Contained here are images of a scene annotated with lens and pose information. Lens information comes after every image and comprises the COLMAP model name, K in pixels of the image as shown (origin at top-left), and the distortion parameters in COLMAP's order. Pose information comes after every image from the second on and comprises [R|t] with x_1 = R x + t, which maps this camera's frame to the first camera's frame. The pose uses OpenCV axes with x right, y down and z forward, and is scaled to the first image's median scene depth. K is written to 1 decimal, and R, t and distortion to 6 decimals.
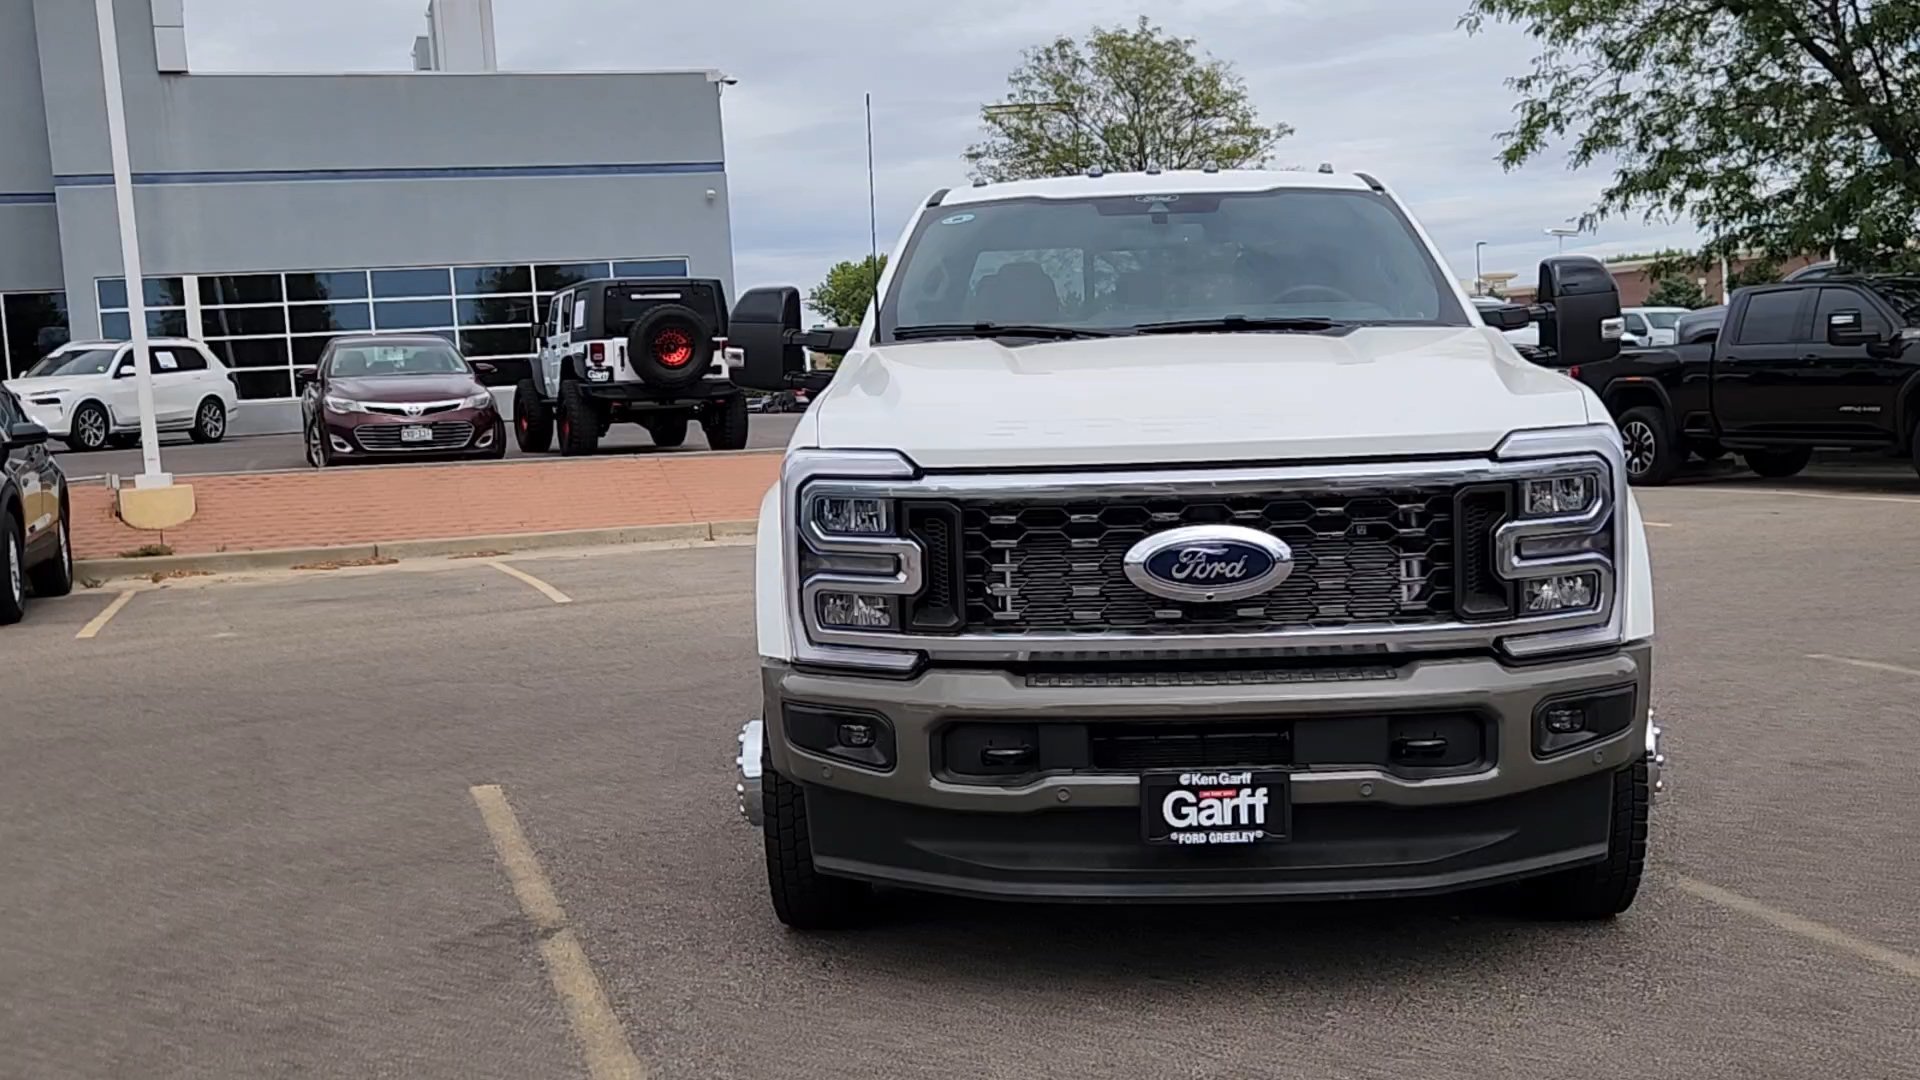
lens RADIAL K [[2007.7, 0, 949.8], [0, 2007.7, 544.8], [0, 0, 1]] dist [0.027461, 0.003197]
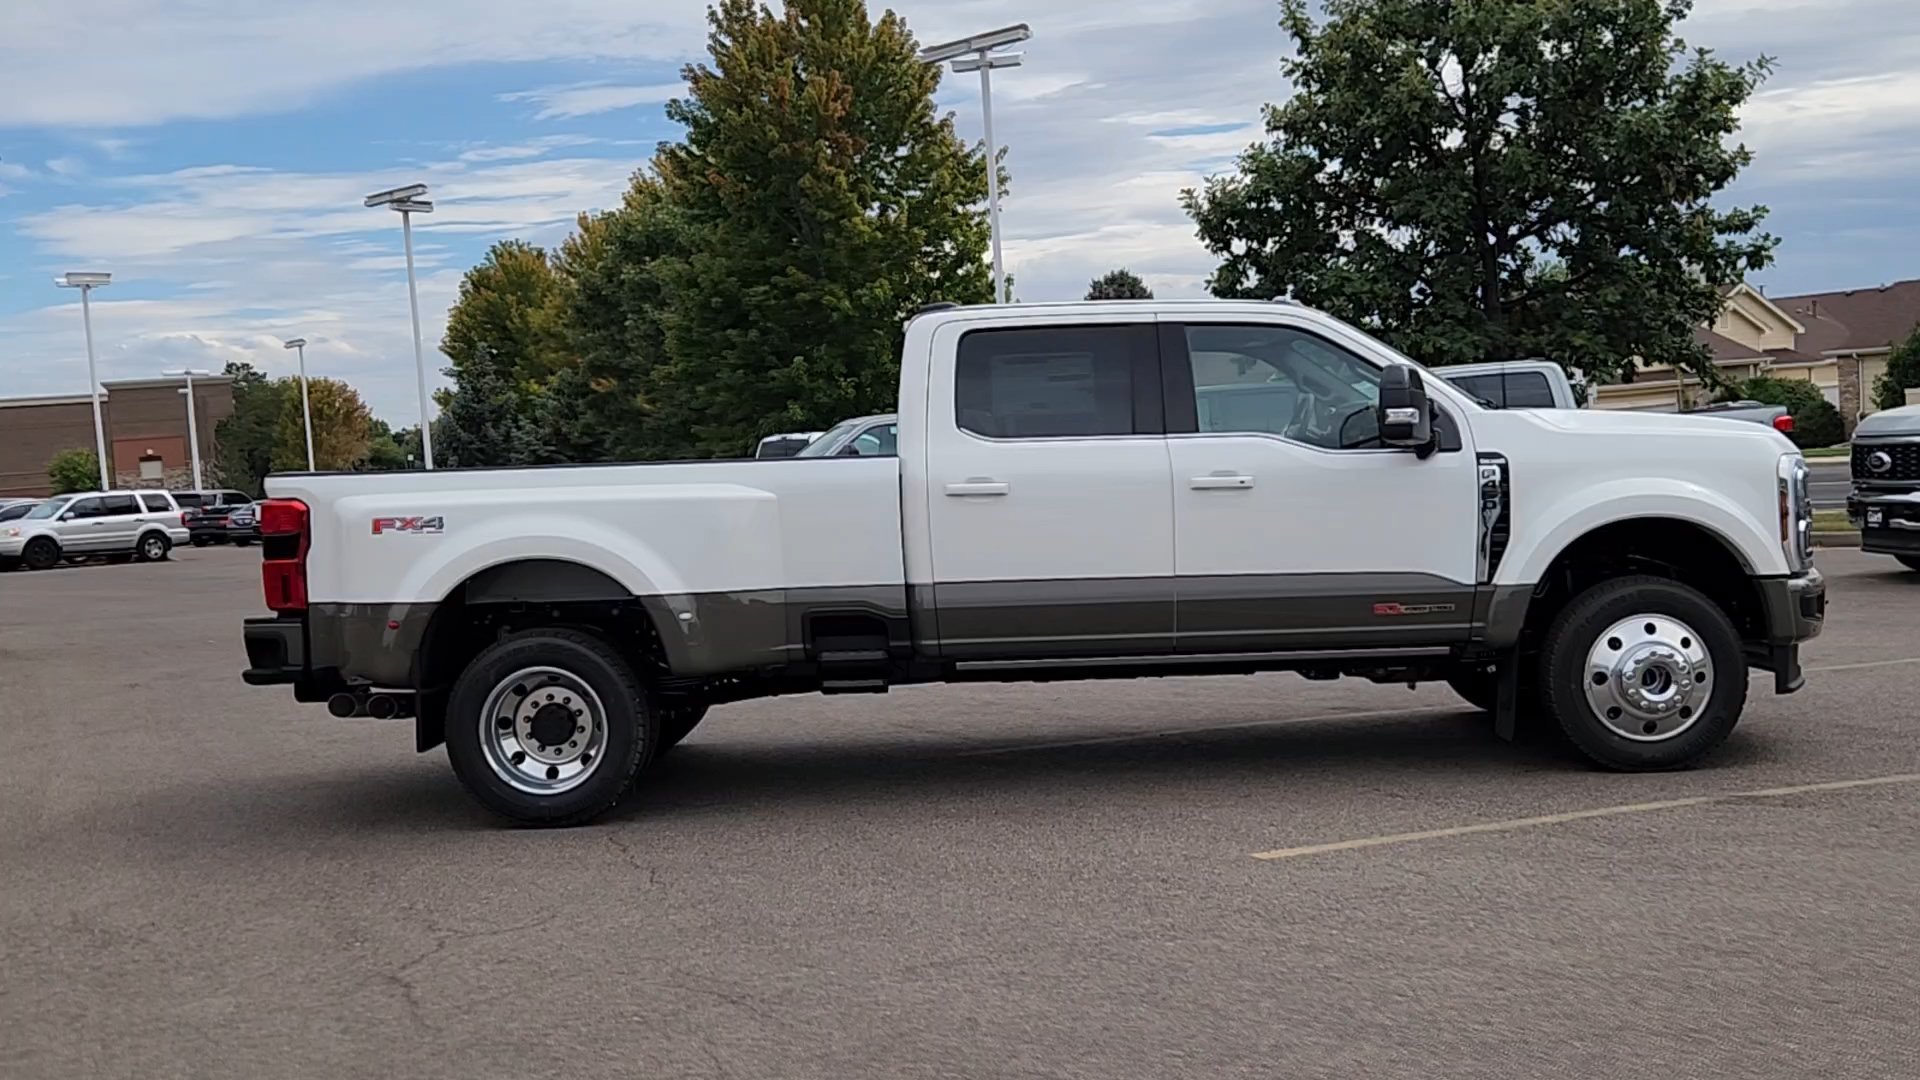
lens RADIAL K [[2005.5, 0, 946.7], [0, 2005.5, 556.0], [0, 0, 1]] dist [0.035490, -0.031022]
pose [[-0.041620, -0.007563, 0.999105, -1.918207], [0.137953, 0.990350, 0.013243, -0.087933], [-0.989564, 0.138381, -0.040176, 1.897264]]
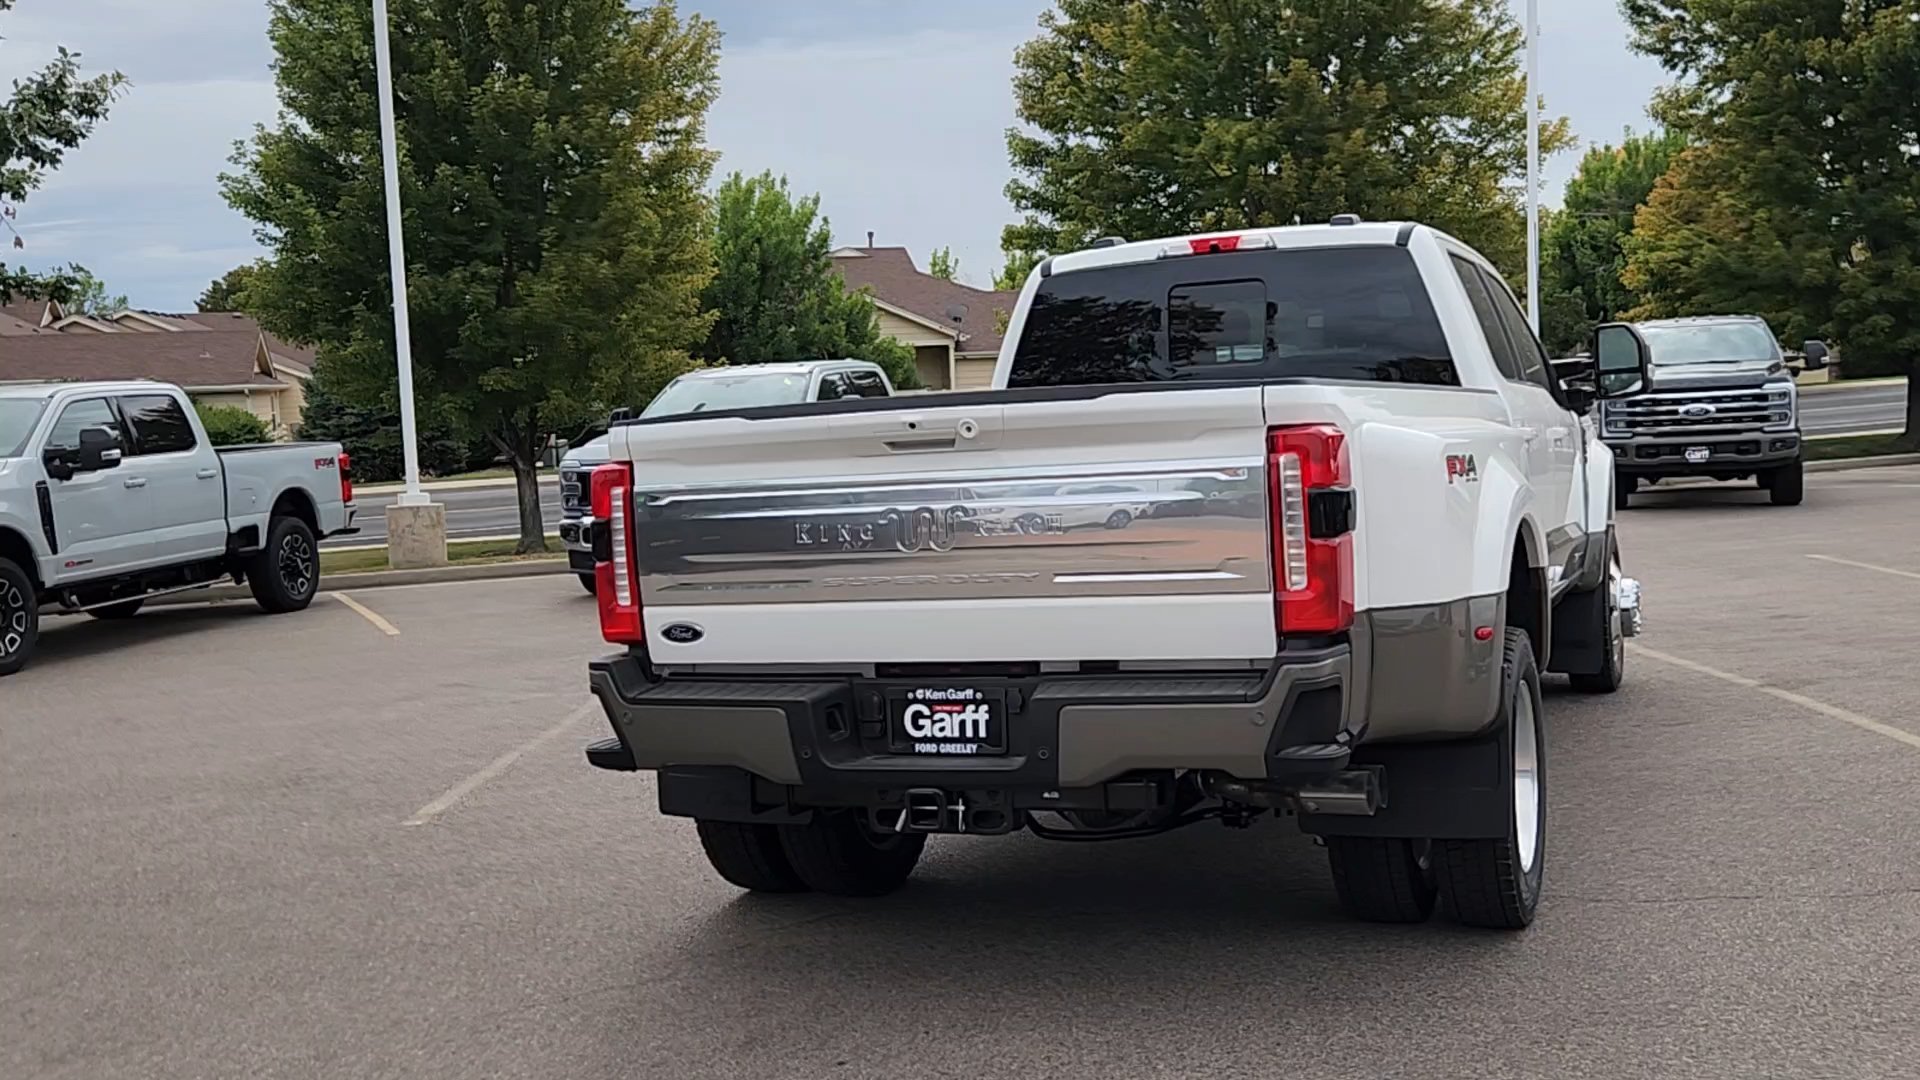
lens RADIAL K [[2005.5, 0, 946.7], [0, 2005.5, 556.0], [0, 0, 1]] dist [0.035490, -0.031022]
pose [[-0.938005, 0.063374, 0.340778, -0.166149], [0.115449, 0.984129, 0.134762, -0.295383], [-0.326830, 0.165750, -0.930435, 3.448692]]
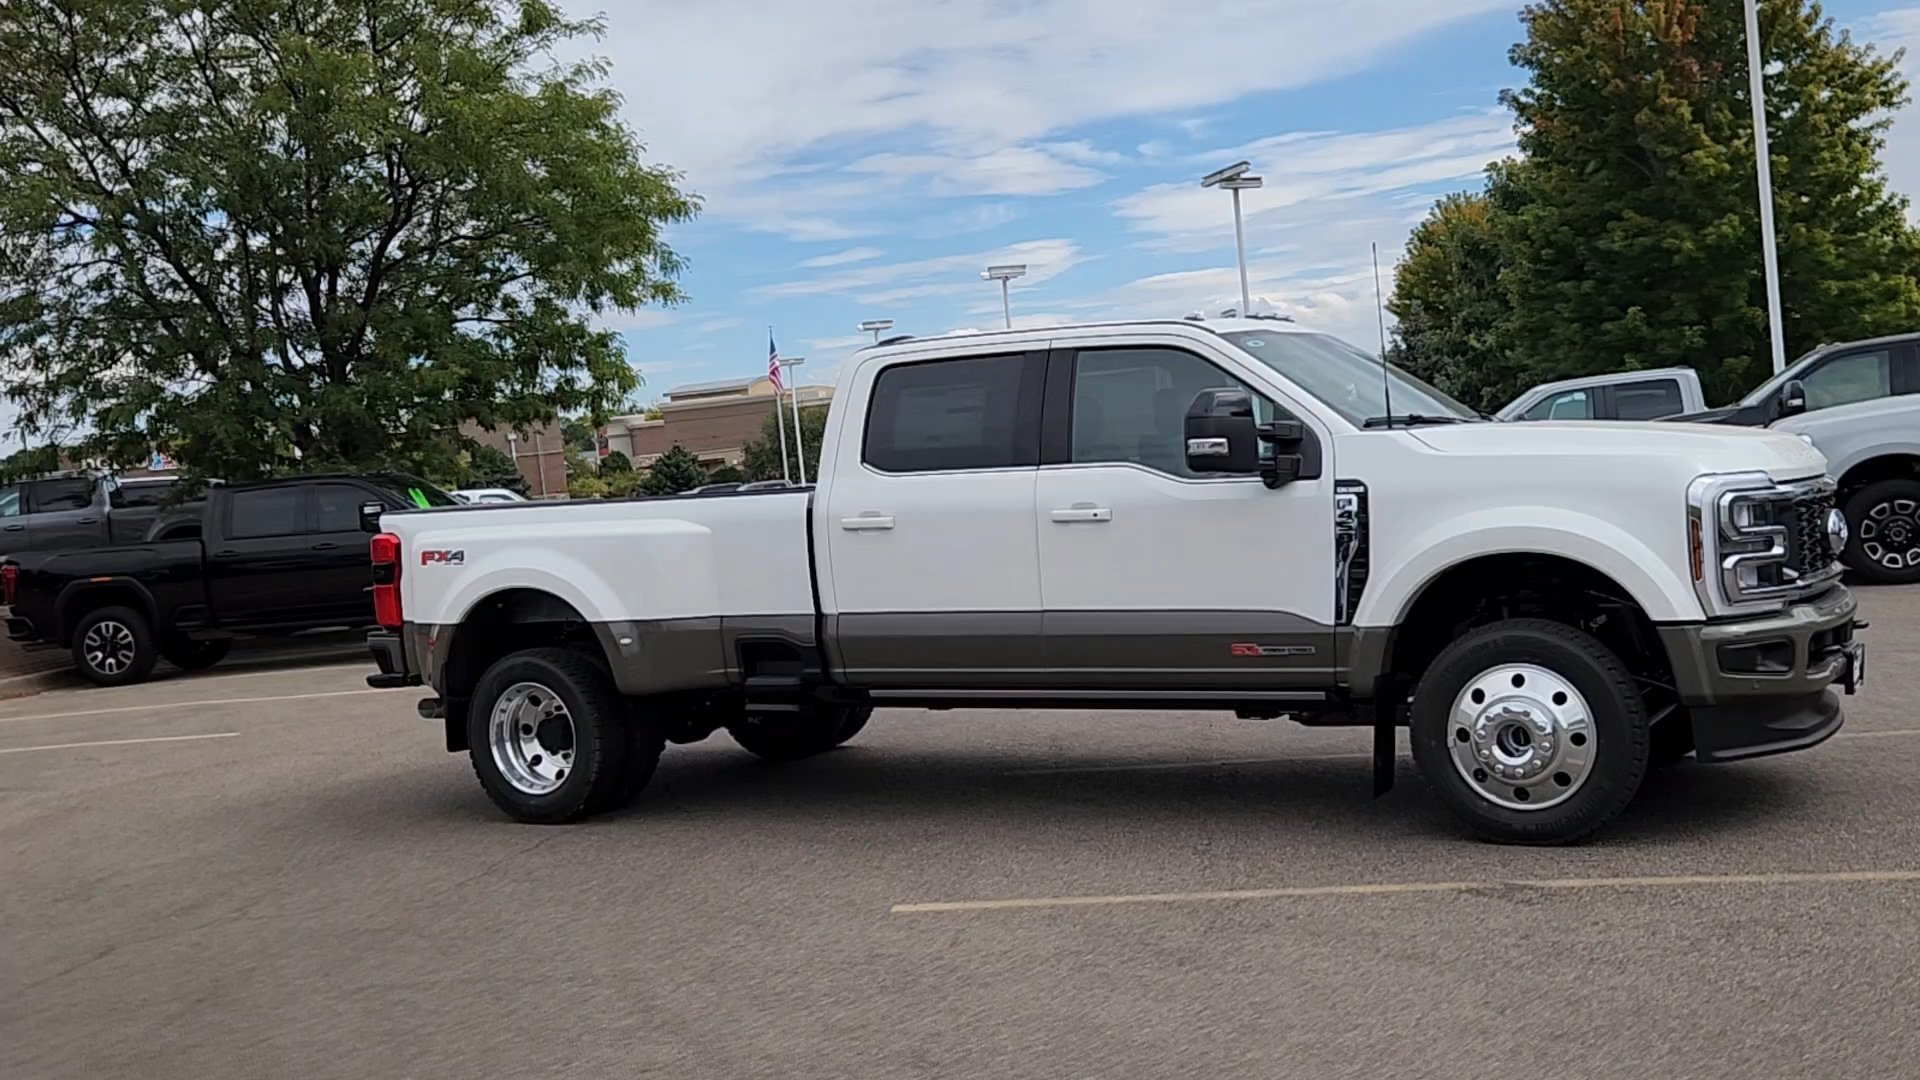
lens RADIAL K [[2005.5, 0, 946.7], [0, 2005.5, 556.0], [0, 0, 1]] dist [0.035490, -0.031022]
pose [[0.453676, -0.032227, 0.890584, -1.729567], [0.136448, 0.990074, -0.033681, -0.015111], [-0.880659, 0.136799, 0.453570, 0.855584]]
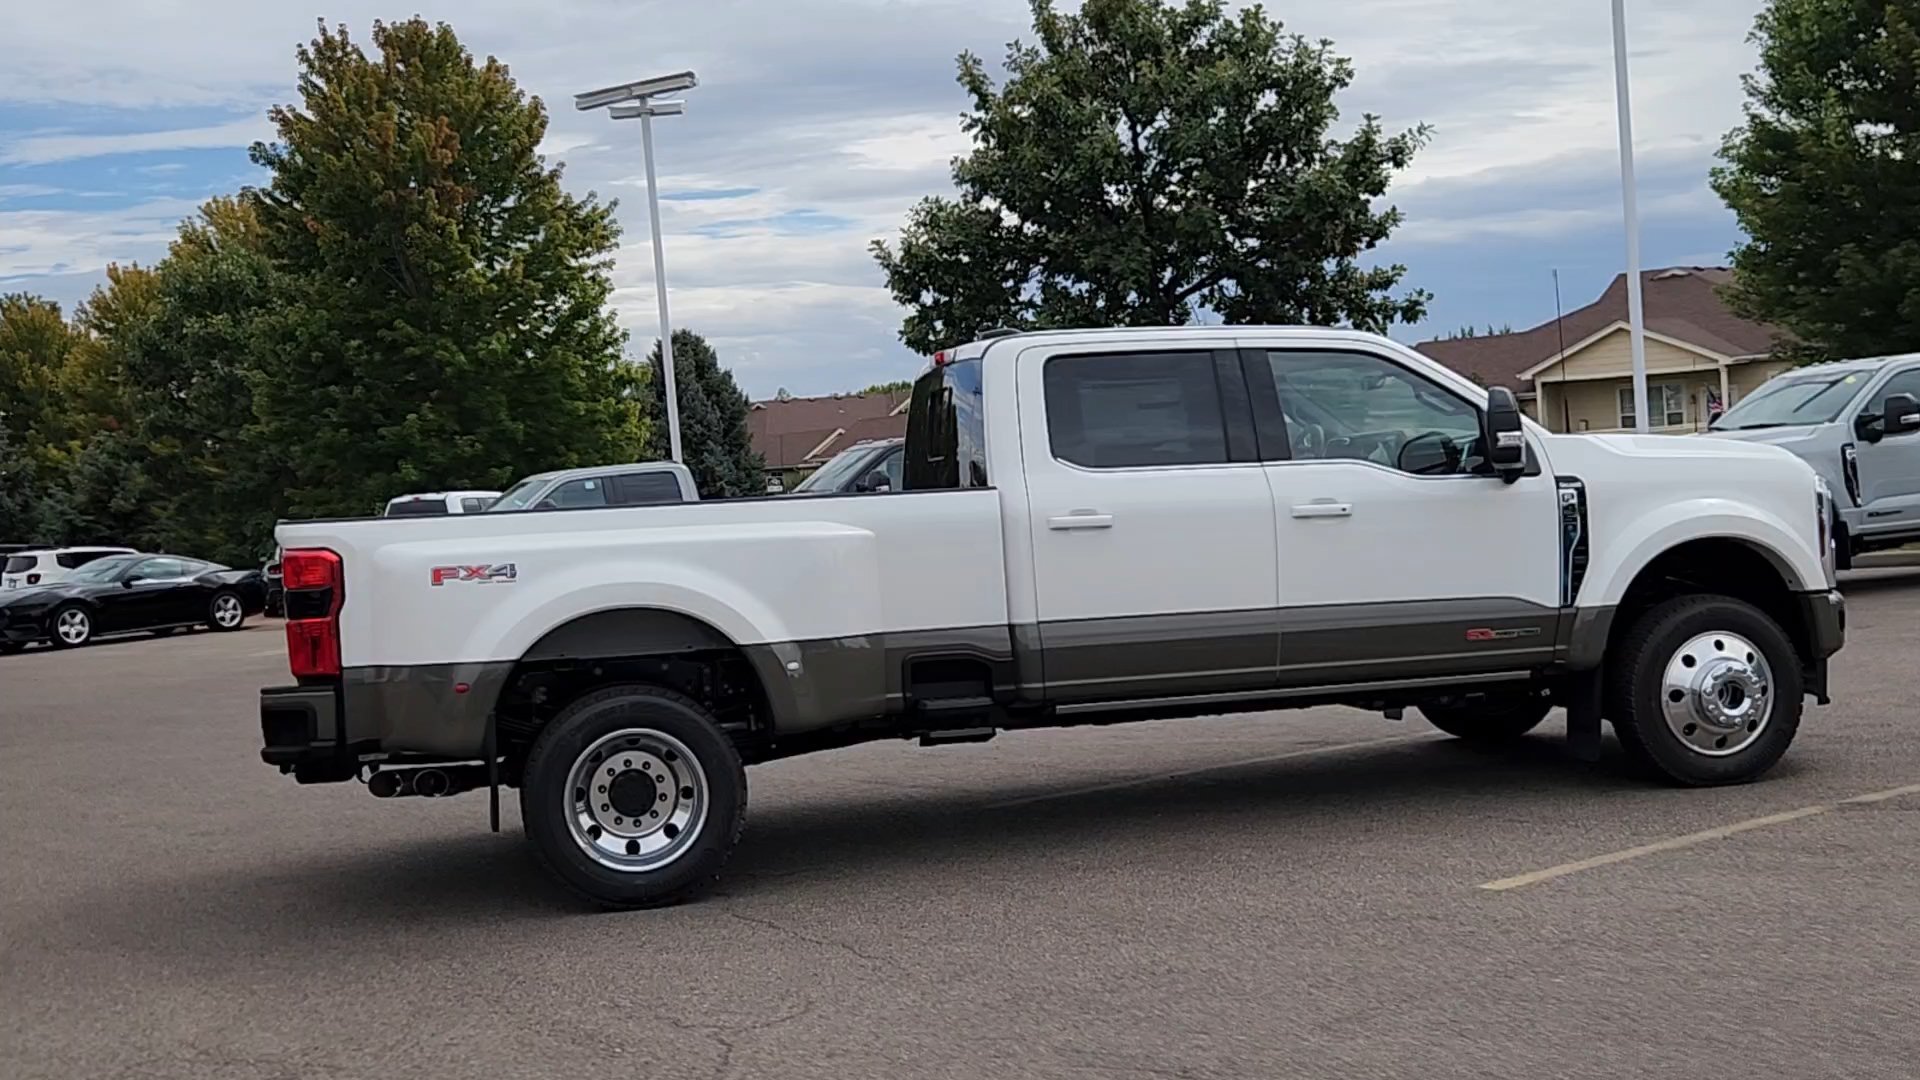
lens RADIAL K [[2005.5, 0, 946.7], [0, 2005.5, 556.0], [0, 0, 1]] dist [0.035490, -0.031022]
pose [[-0.274710, 0.026786, 0.961154, -1.724536], [0.160450, 0.986873, 0.018356, -0.142821], [-0.948045, 0.159259, -0.275402, 2.390473]]
